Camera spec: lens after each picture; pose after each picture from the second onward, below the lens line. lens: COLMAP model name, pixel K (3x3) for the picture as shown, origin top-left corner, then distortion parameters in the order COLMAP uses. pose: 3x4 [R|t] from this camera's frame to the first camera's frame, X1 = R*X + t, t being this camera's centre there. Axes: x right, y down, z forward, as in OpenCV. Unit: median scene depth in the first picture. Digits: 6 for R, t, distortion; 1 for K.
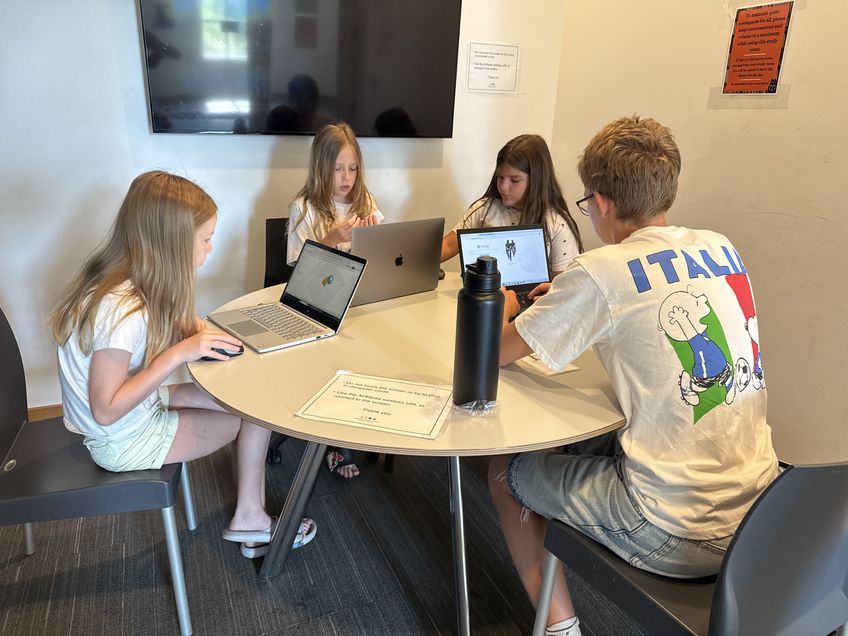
lens RADIAL K [[599.4, 0, 425.8], [0, 599.4, 313.6], [0, 0, 1]] dist [-0.003759, -0.006417]
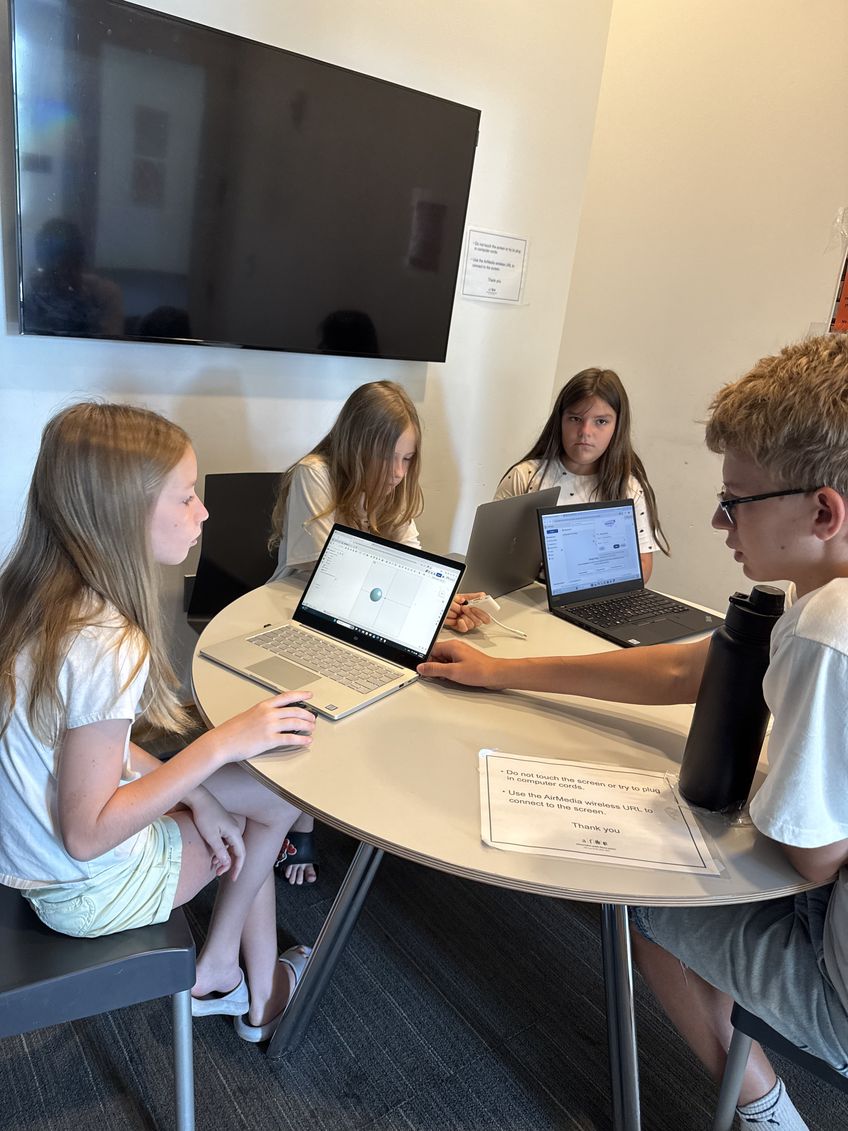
lens RADIAL K [[789.0, 0, 423.0], [0, 789.0, 571.9], [0, 0, 1]] dist [0.000332, -0.004568]
pose [[0.974470, -0.000731, 0.224517, -0.349252], [-0.000054, 0.999994, 0.003487, -0.086950], [-0.224518, -0.003410, 0.974464, 0.171909]]
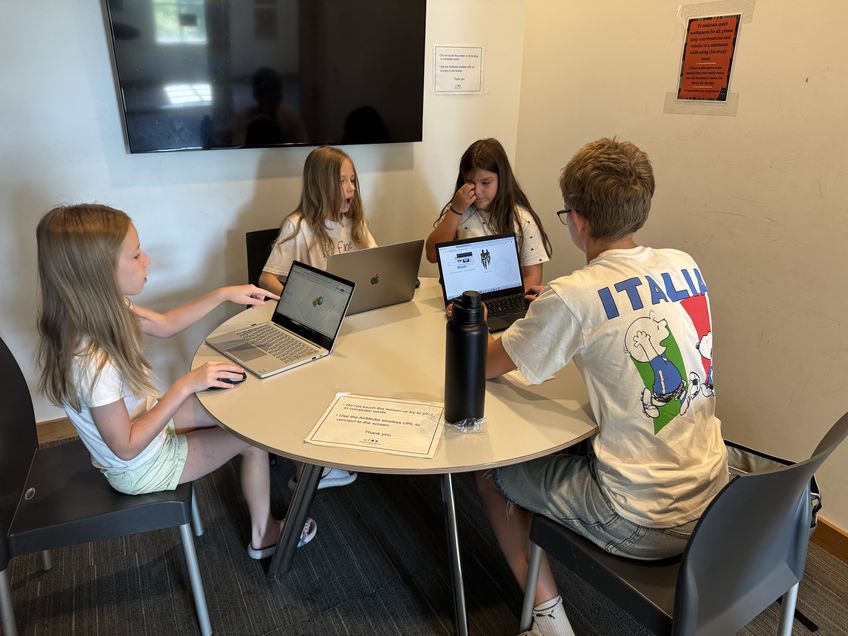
lens RADIAL K [[599.6, 0, 424.0], [0, 599.6, 318.0], [0, 0, 1]] dist [-0.004031, -0.005167]
pose [[0.997722, -0.047241, 0.048147, -0.030807], [0.044636, 0.997553, 0.053817, -0.082228], [-0.050572, -0.051546, 0.997389, -0.080977]]
